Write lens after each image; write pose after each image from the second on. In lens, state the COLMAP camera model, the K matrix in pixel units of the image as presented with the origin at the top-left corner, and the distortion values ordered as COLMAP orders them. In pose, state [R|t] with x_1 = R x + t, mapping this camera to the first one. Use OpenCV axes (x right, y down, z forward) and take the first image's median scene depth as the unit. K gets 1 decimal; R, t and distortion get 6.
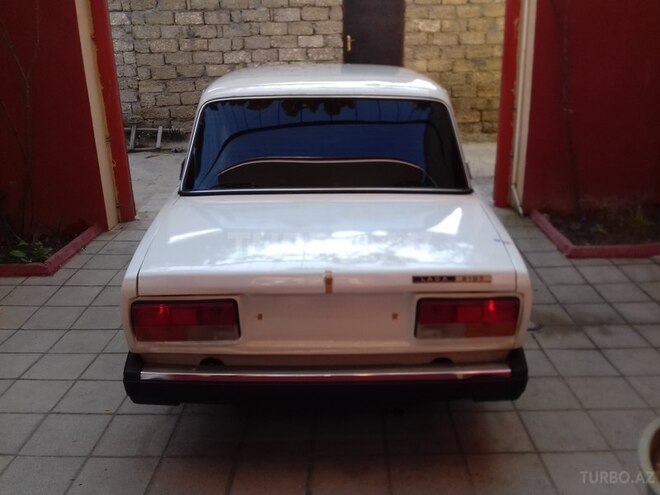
lens RADIAL K [[576.2, 0, 309.7], [0, 576.2, 248.8], [0, 0, 1]] dist [0.030075, -0.087984]
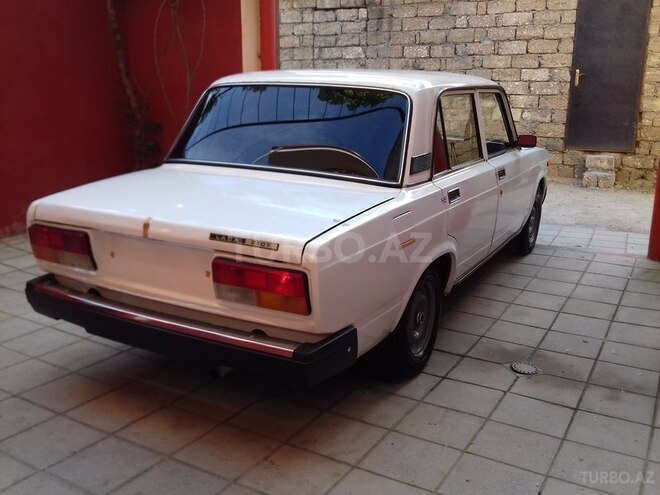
lens RADIAL K [[576.2, 0, 324.6], [0, 576.2, 247.7], [0, 0, 1]] dist [0.030075, -0.087984]
pose [[0.882149, 0.146286, -0.447675, 0.164158], [-0.180484, 0.982975, -0.034440, 0.014448], [0.435015, 0.111180, 0.893533, 0.035552]]
